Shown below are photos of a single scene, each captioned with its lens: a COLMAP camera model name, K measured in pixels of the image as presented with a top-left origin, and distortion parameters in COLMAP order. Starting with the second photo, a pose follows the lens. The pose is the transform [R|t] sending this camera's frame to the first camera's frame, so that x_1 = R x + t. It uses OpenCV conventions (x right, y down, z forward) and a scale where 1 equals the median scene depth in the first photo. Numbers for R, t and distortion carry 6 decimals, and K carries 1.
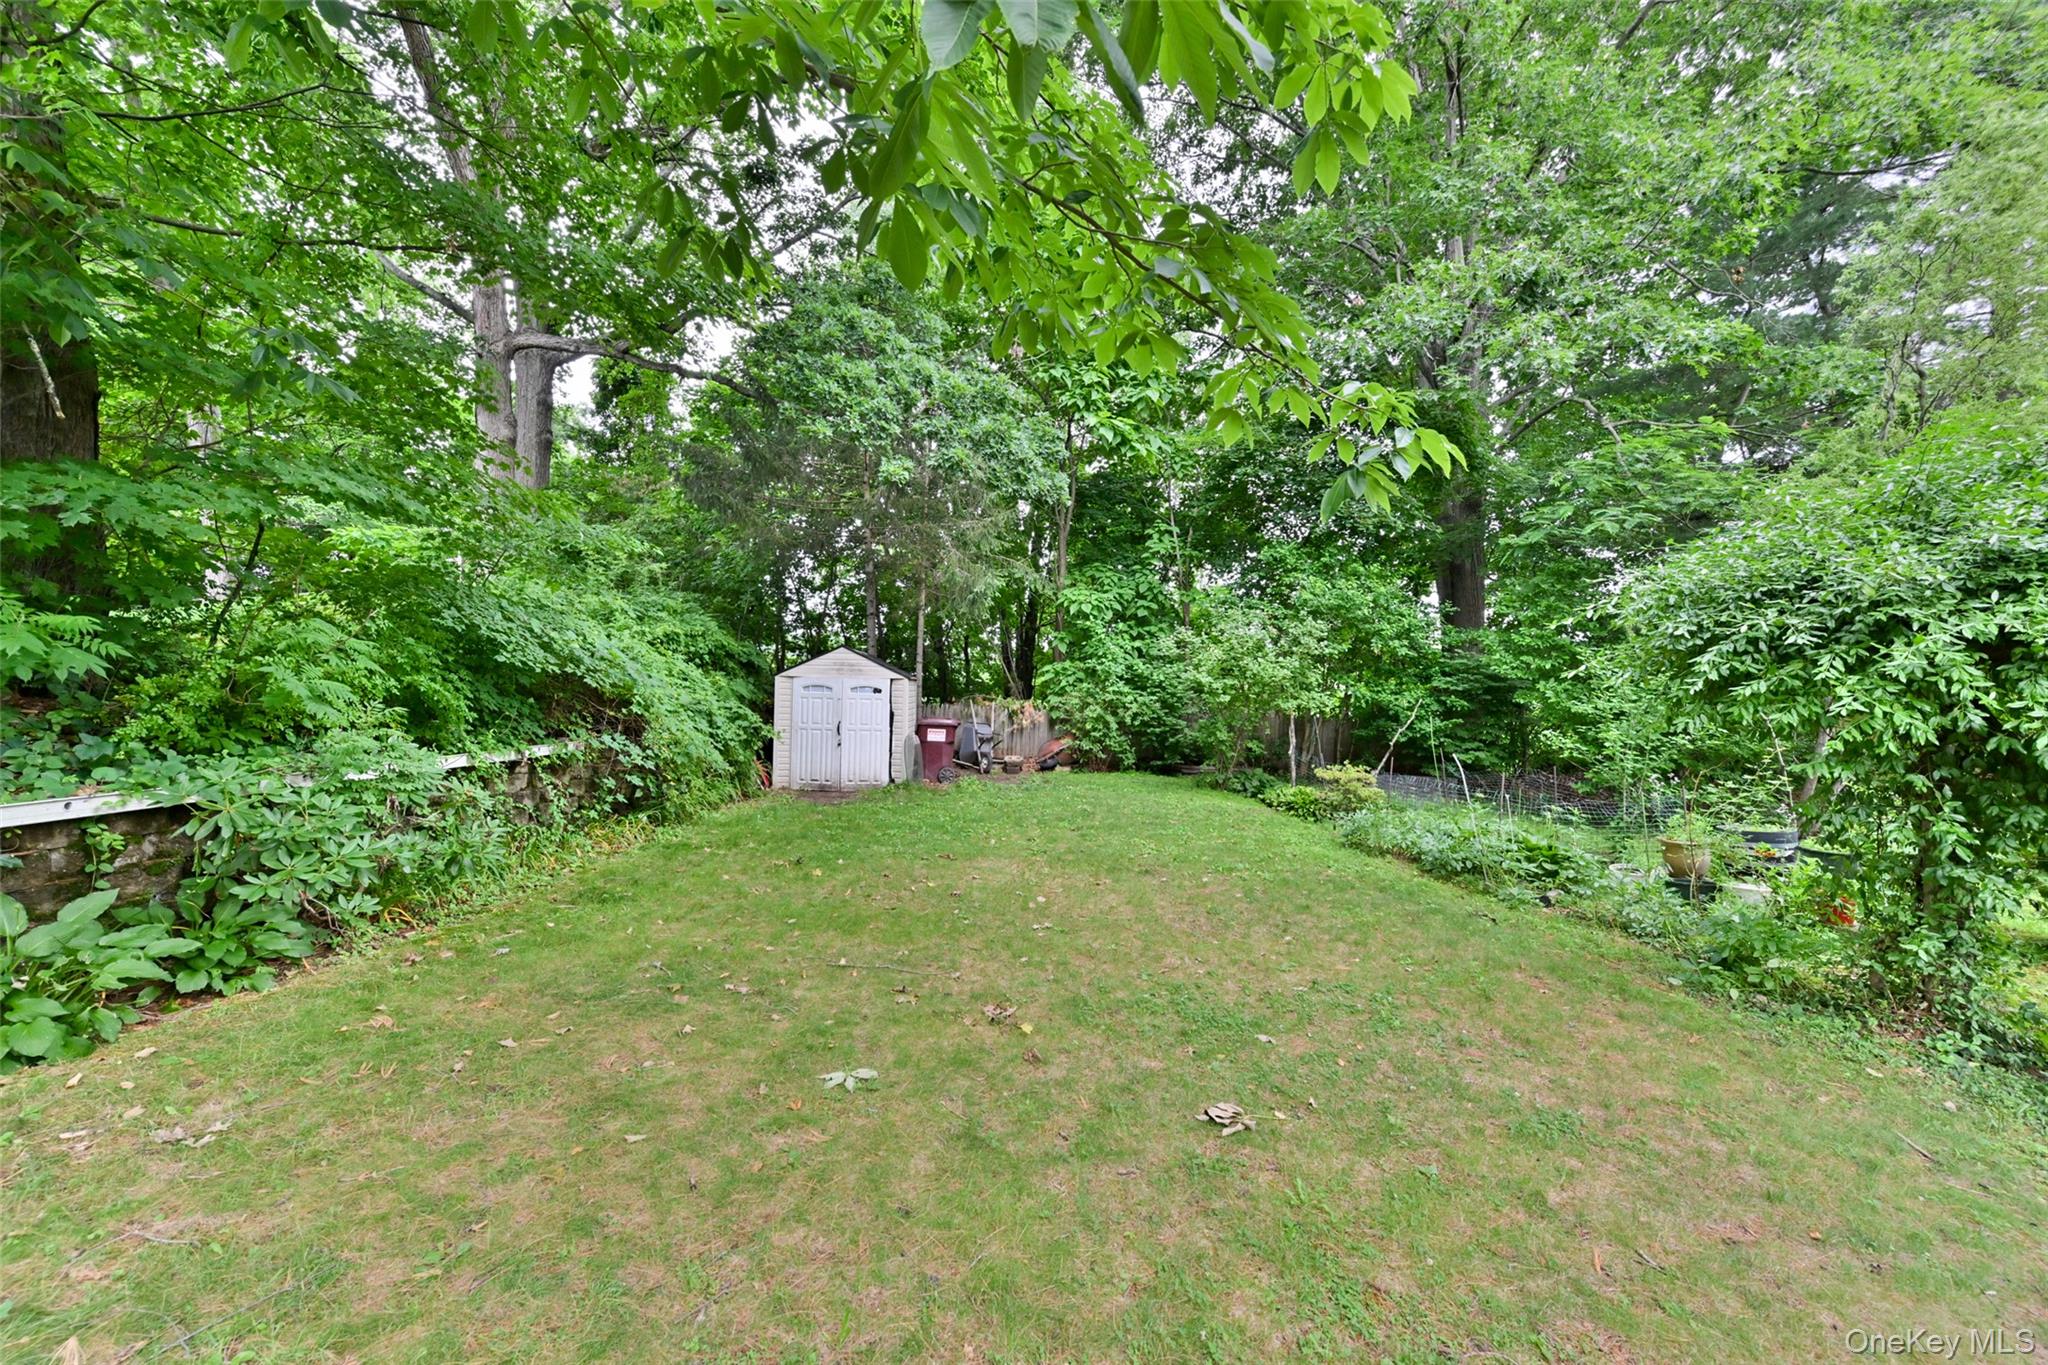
lens RADIAL K [[806.3, 0, 1022.9], [0, 806.3, 675.7], [0, 0, 1]] dist [0.003832, 0.000184]
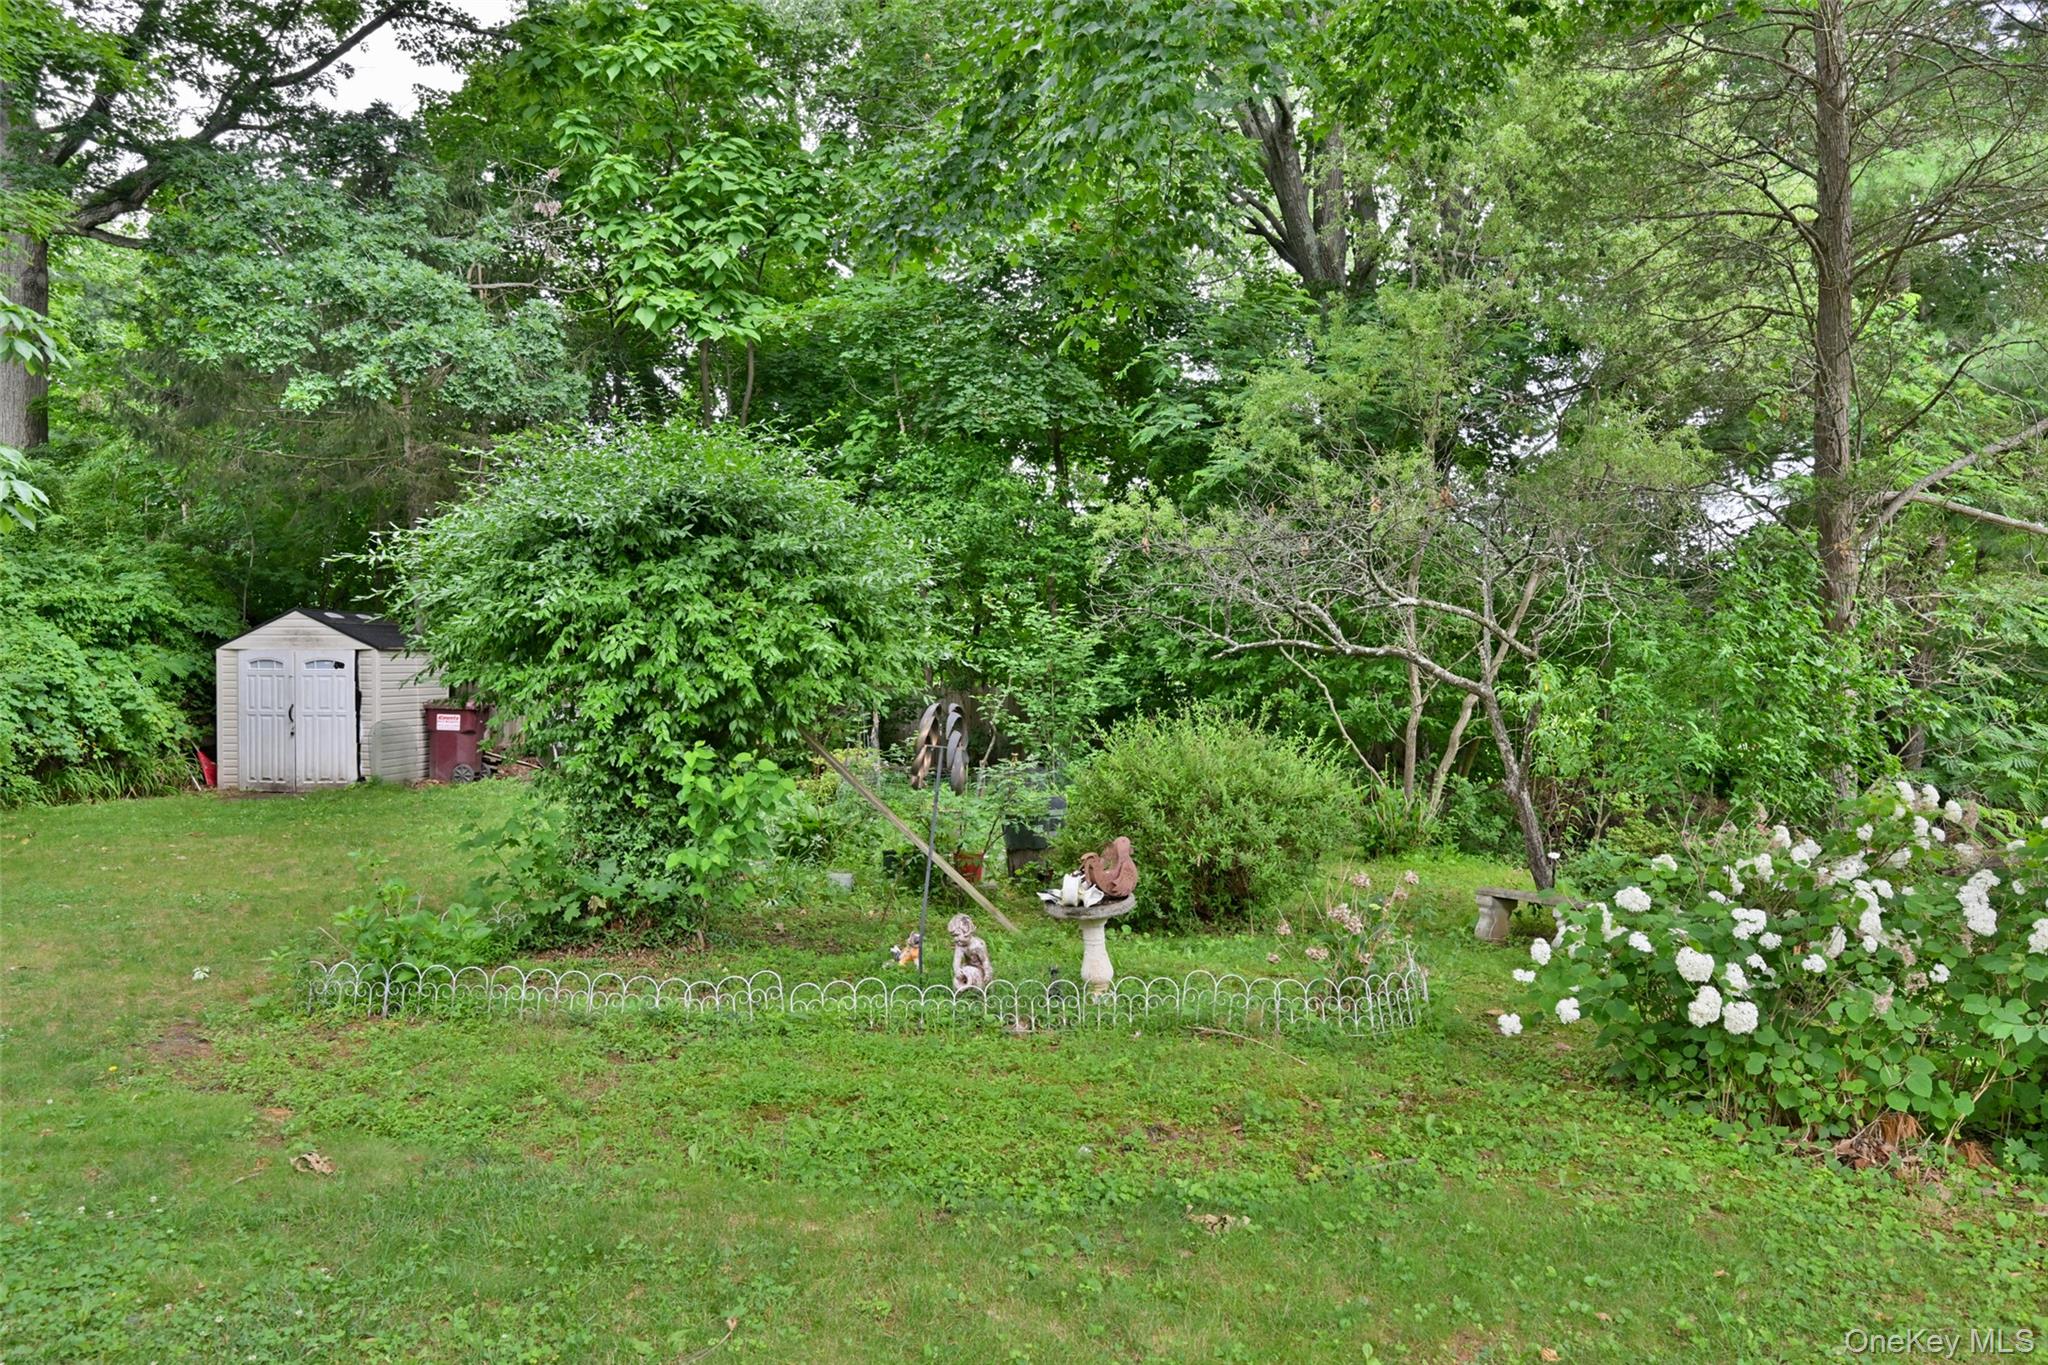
lens RADIAL K [[1510.7, 0, 1022.4], [0, 1510.7, 677.0], [0, 0, 1]] dist [-0.002666, 0.003150]
pose [[0.992891, -0.017065, -0.117797, 0.663061], [0.020049, 0.999506, 0.024190, 0.008190], [0.117326, -0.026380, 0.992743, -0.394526]]
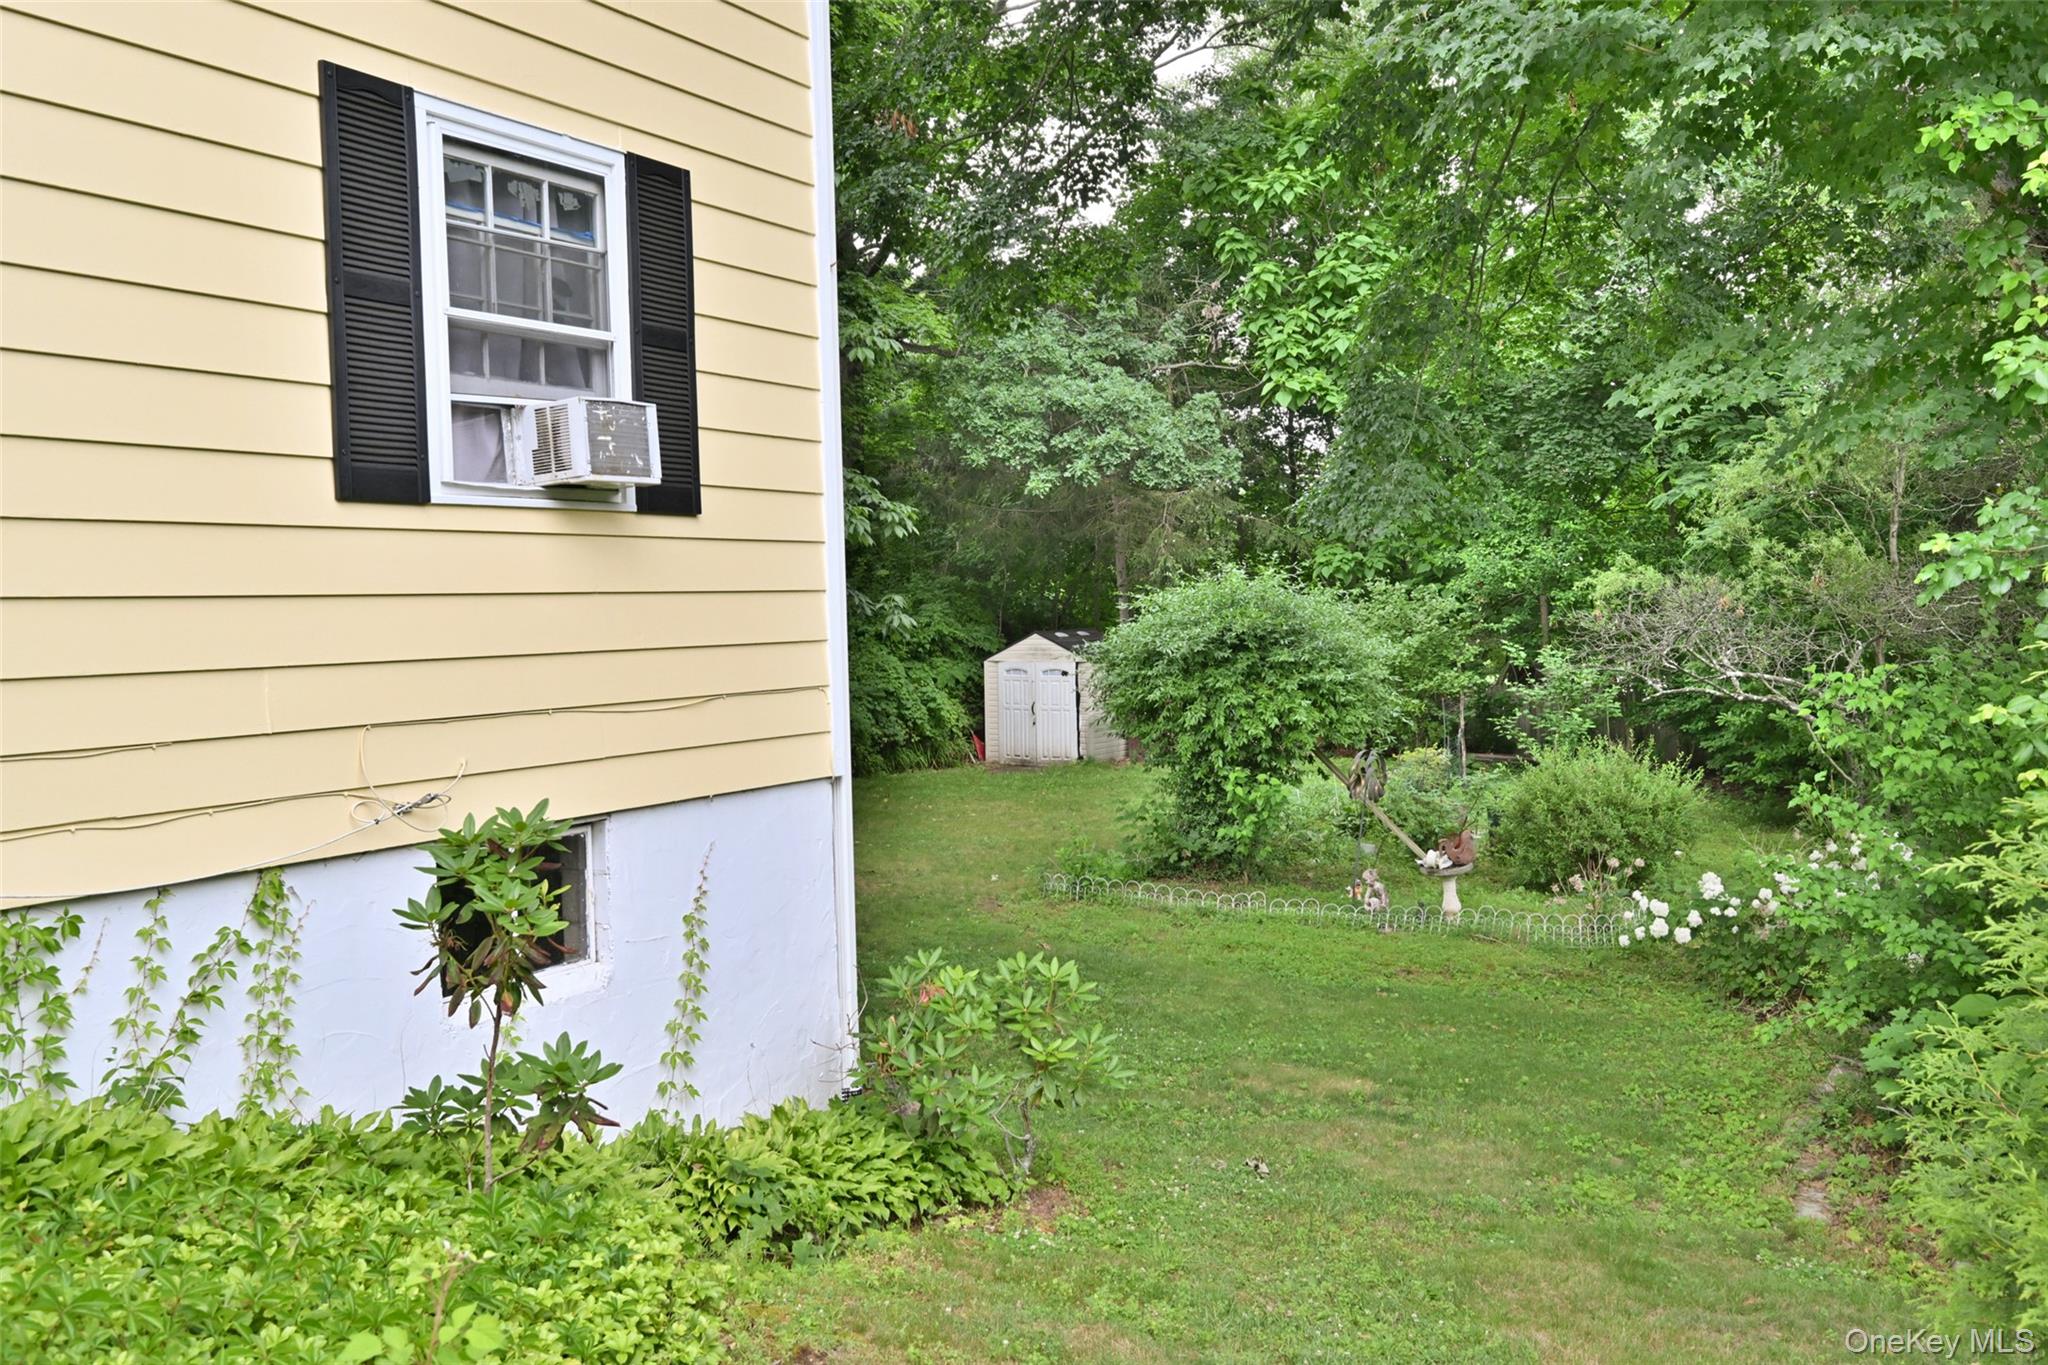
lens RADIAL K [[1768.6, 0, 1022.2], [0, 1768.6, 680.4], [0, 0, 1]] dist [-0.003994, -0.000115]
pose [[0.839438, -0.004220, -0.543440, 1.053670], [0.038087, 0.997968, 0.051082, -0.094884], [0.542120, -0.063579, 0.837892, -1.004611]]
